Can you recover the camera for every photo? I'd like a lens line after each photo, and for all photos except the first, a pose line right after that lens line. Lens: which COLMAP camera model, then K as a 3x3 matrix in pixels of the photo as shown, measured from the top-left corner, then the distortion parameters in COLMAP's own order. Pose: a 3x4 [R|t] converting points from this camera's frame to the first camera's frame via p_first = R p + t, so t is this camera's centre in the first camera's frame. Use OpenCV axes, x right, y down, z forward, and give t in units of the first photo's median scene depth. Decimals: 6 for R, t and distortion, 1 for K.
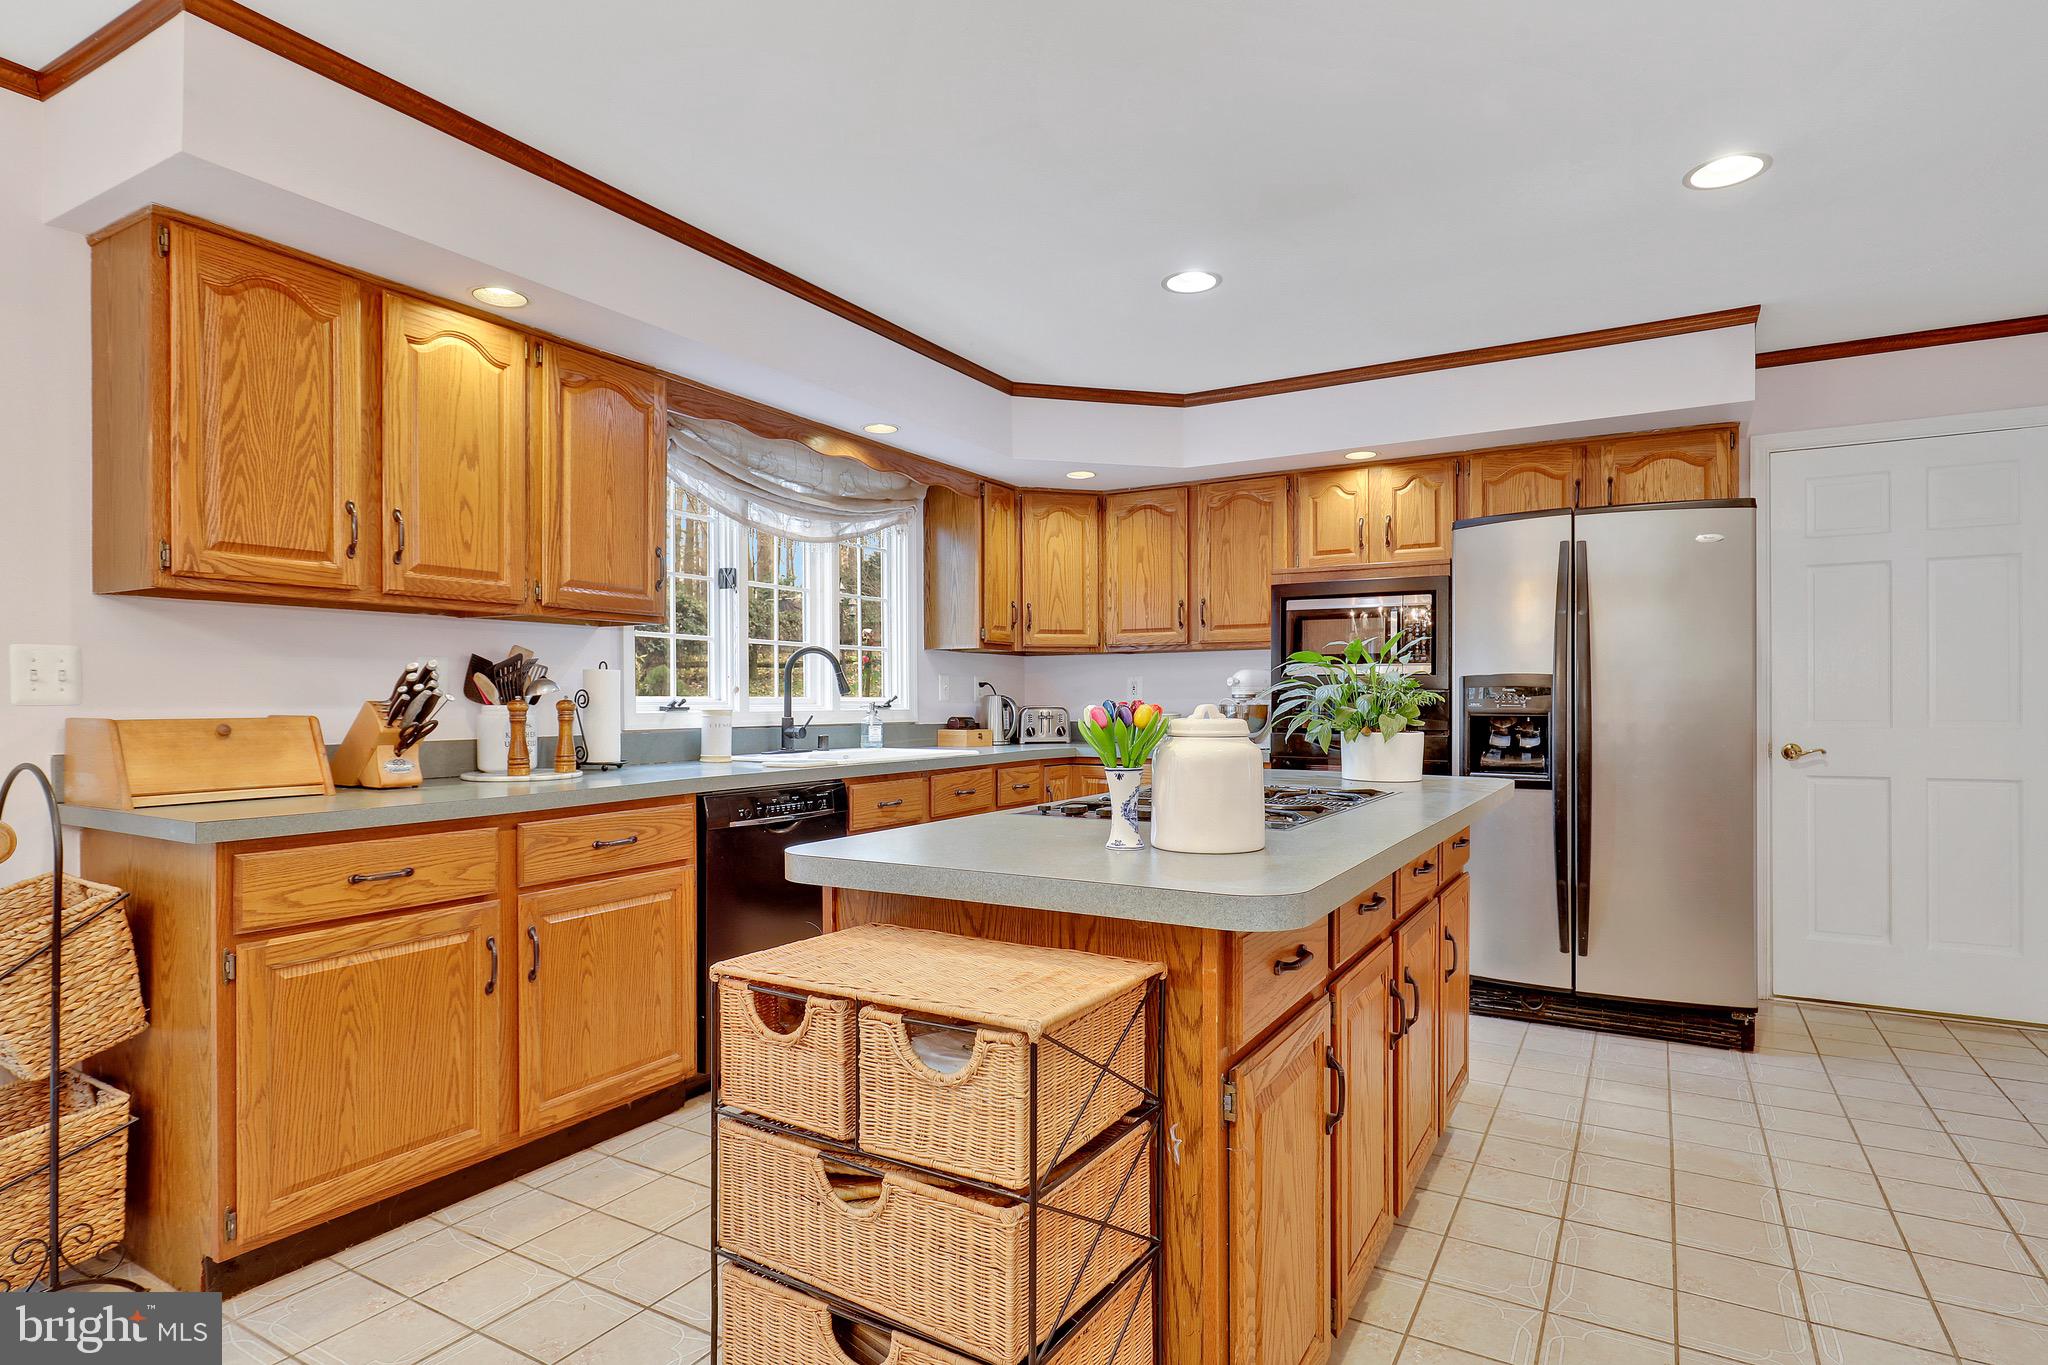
lens RADIAL K [[1074.6, 0, 1025.9], [0, 1074.6, 704.0], [0, 0, 1]] dist [0.000881, 0.000338]
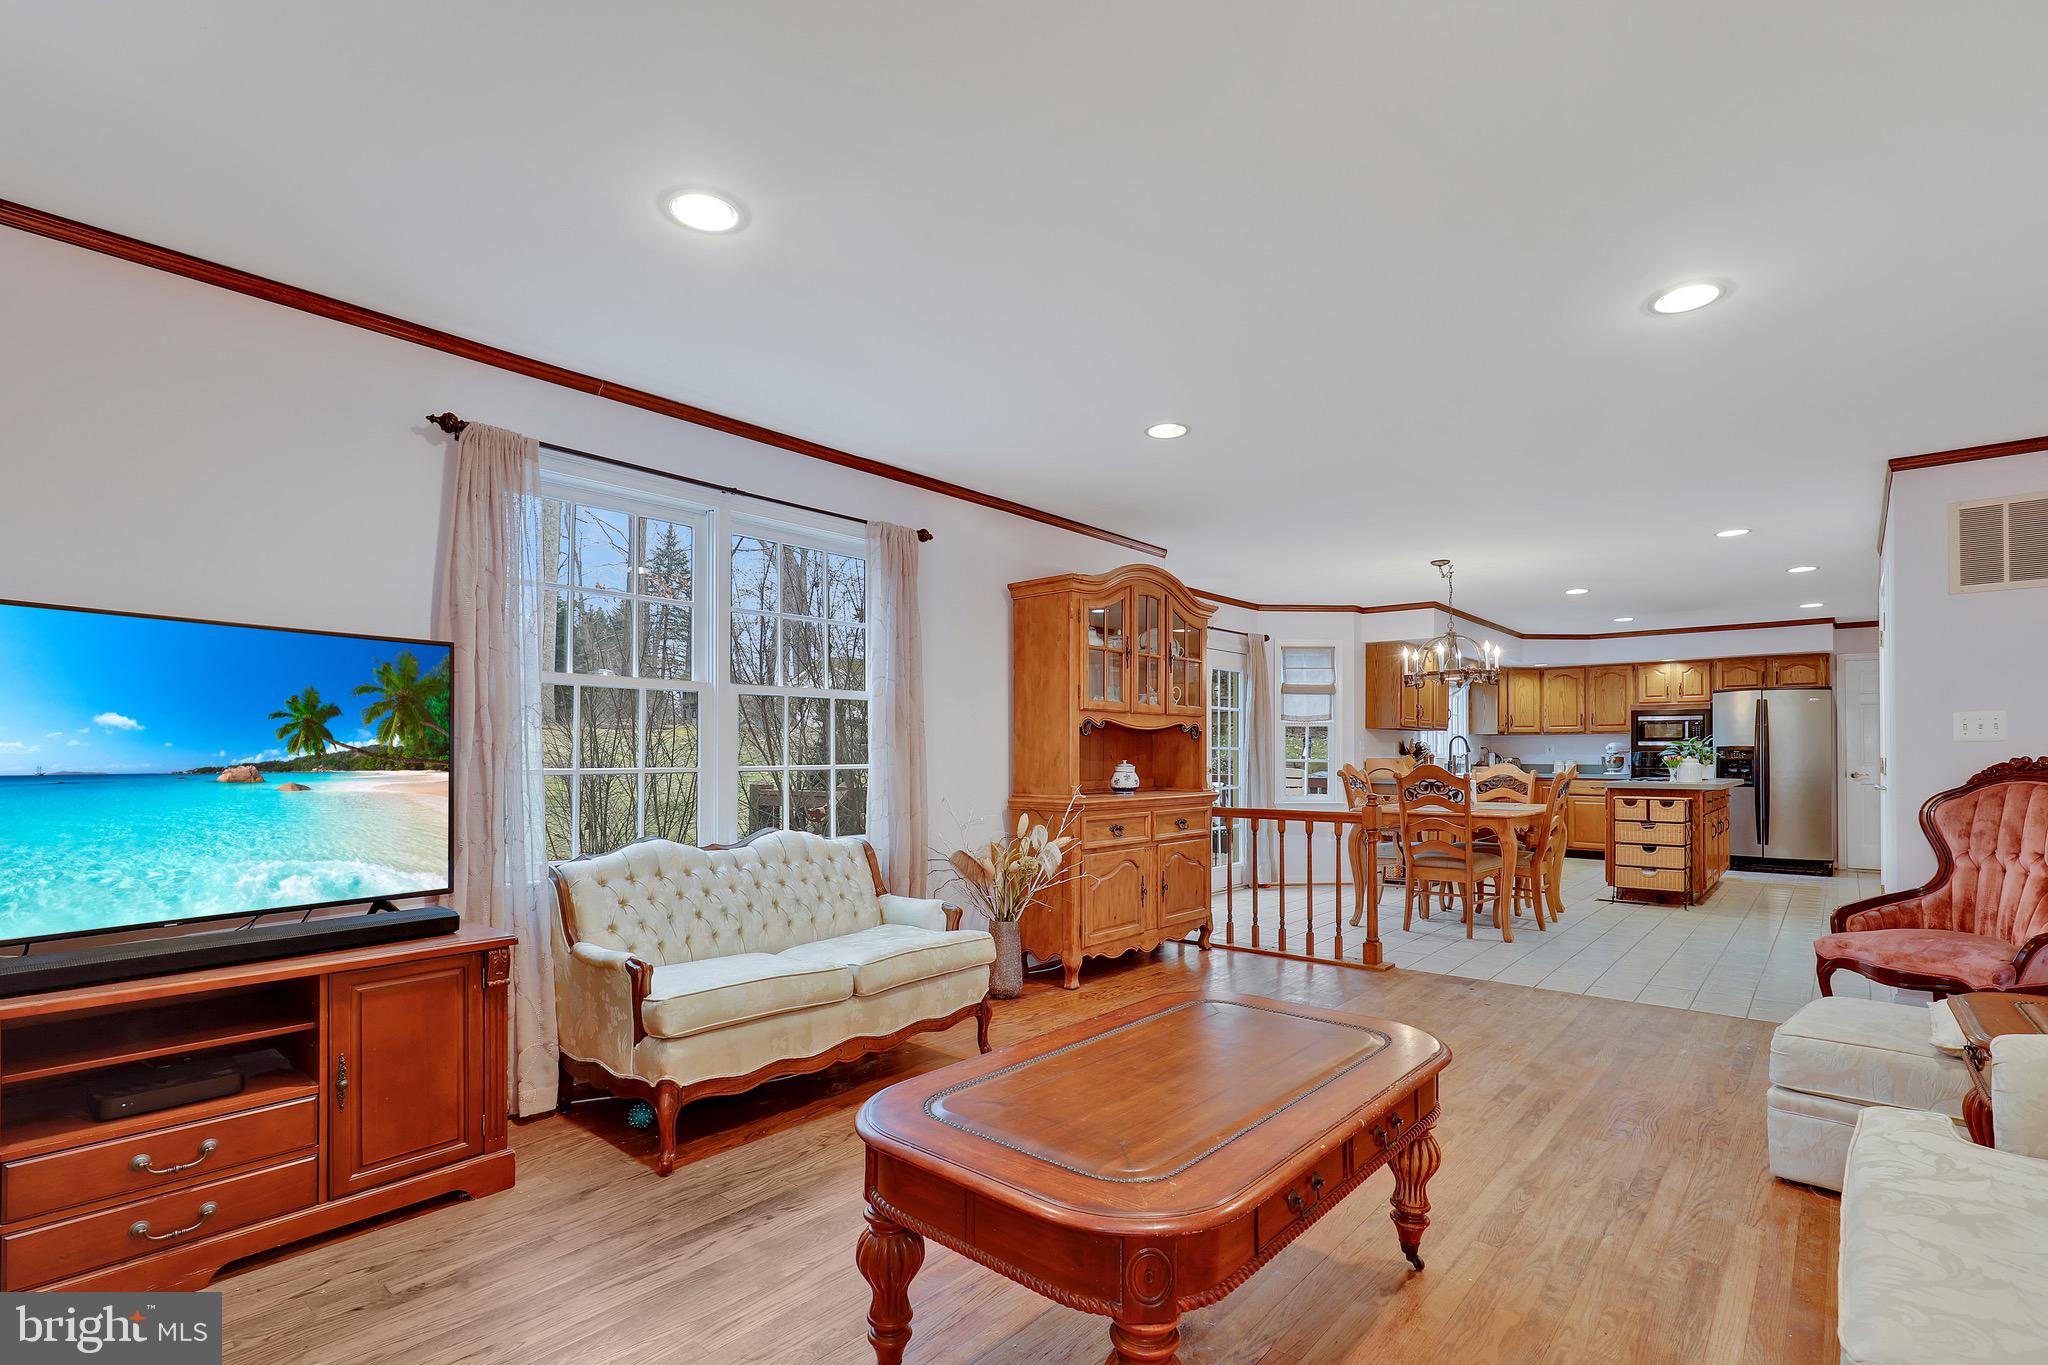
lens RADIAL K [[965.4, 0, 1026.0], [0, 965.4, 746.2], [0, 0, 1]] dist [-0.000314, 0.000453]
pose [[0.985254, 0.000177, -0.171100, -0.866018], [-0.002189, 0.999931, -0.011571, 0.005698], [0.171086, 0.011775, 0.985186, -1.646031]]
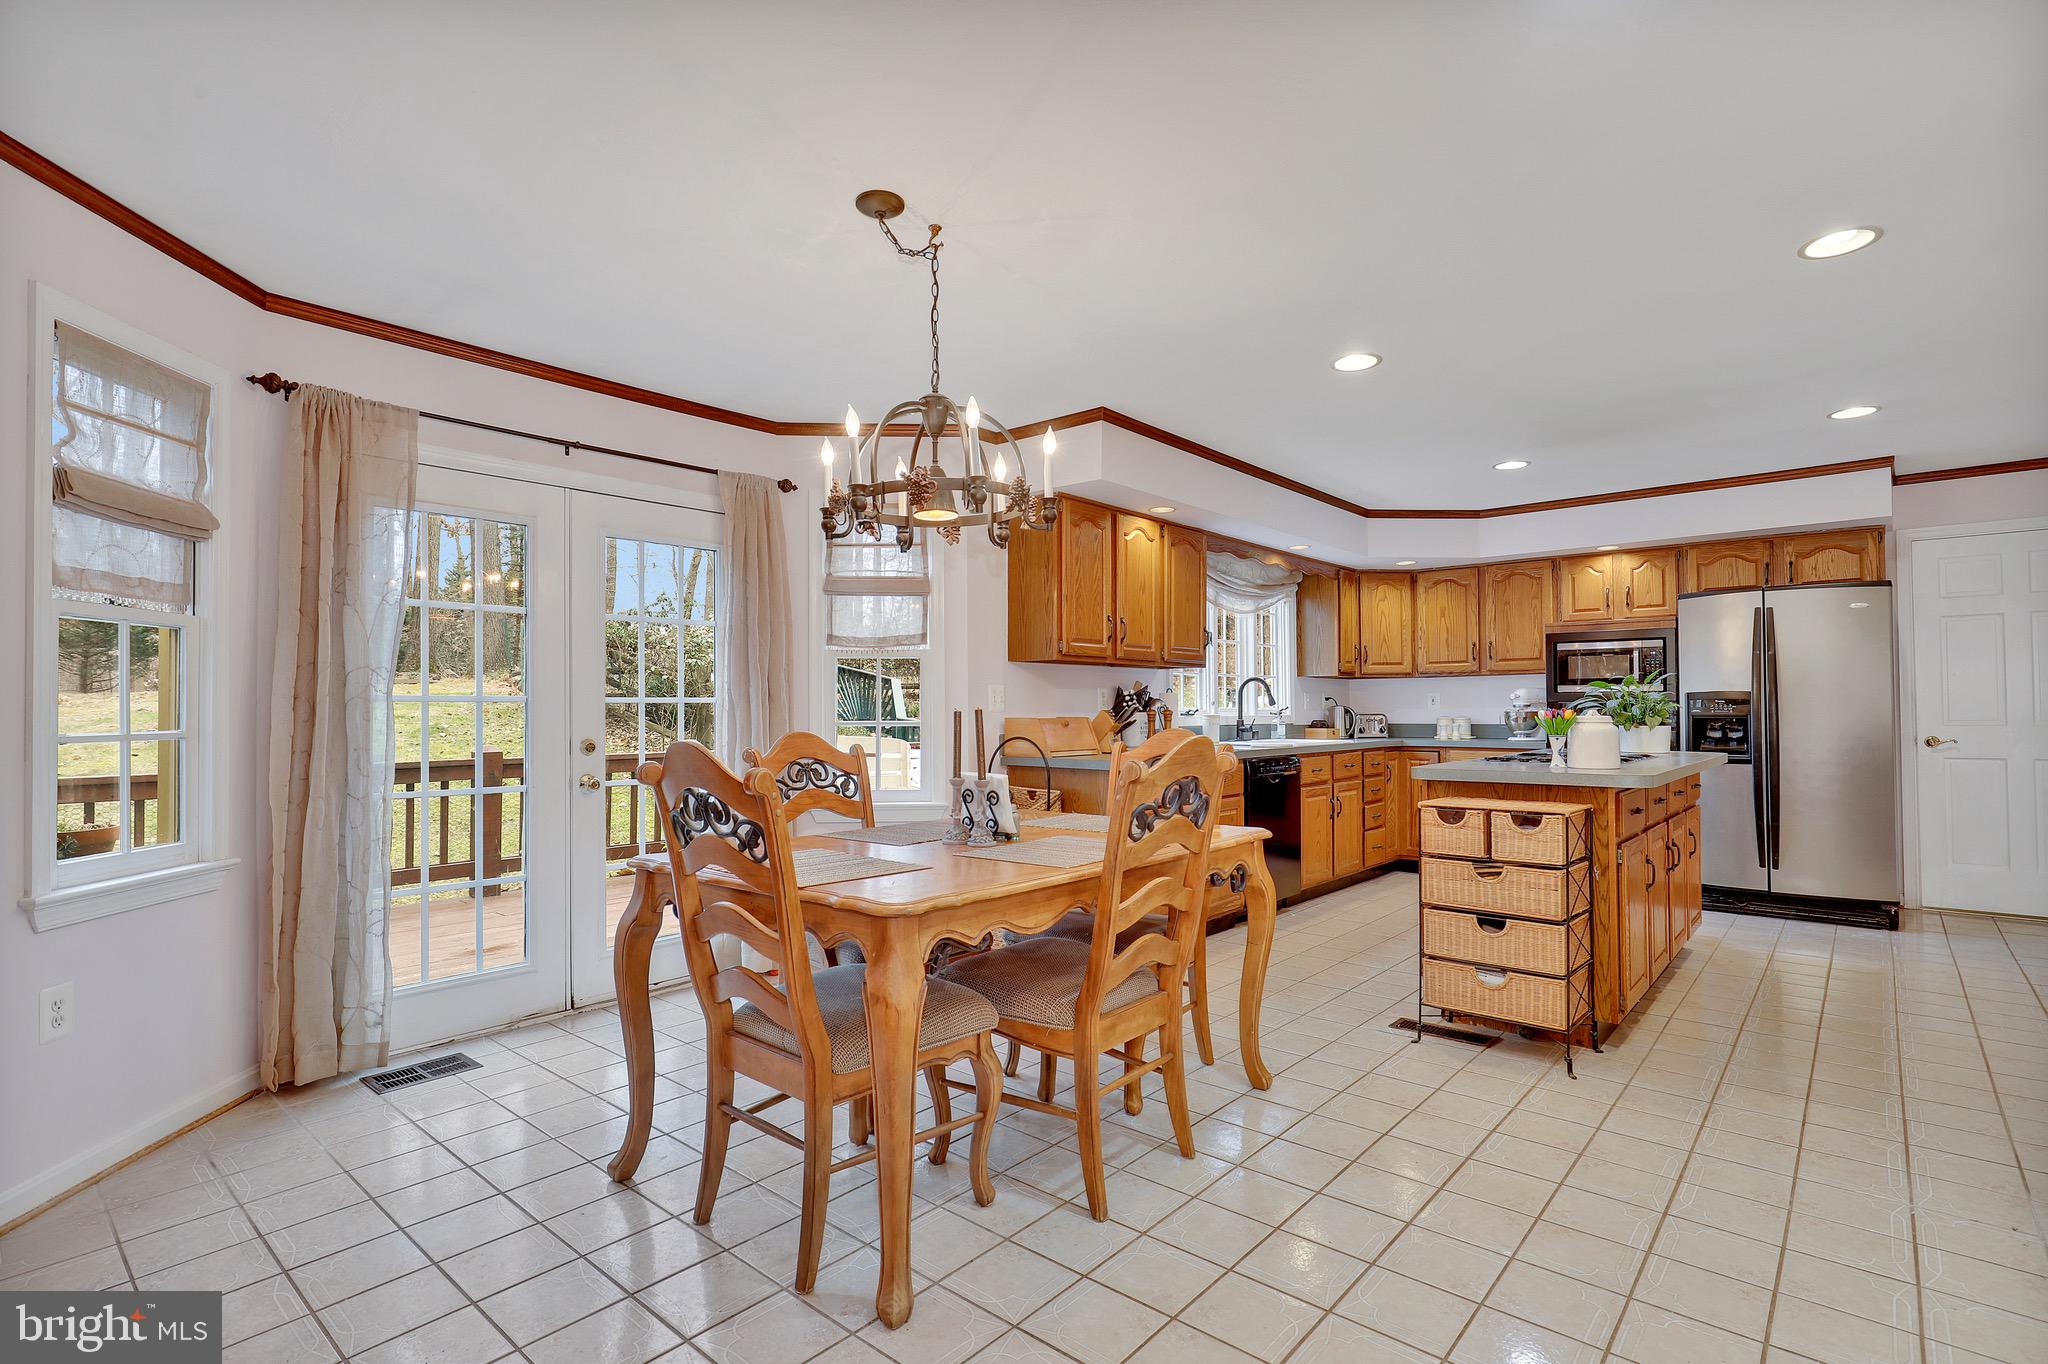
lens RADIAL K [[977.4, 0, 1020.2], [0, 977.4, 692.6], [0, 0, 1]] dist [-0.000807, -0.000237]
pose [[0.982390, -0.006746, -0.186722, -0.269651], [0.002749, 0.999762, -0.021662, 0.002158], [0.186824, 0.020767, 0.982174, -0.554641]]
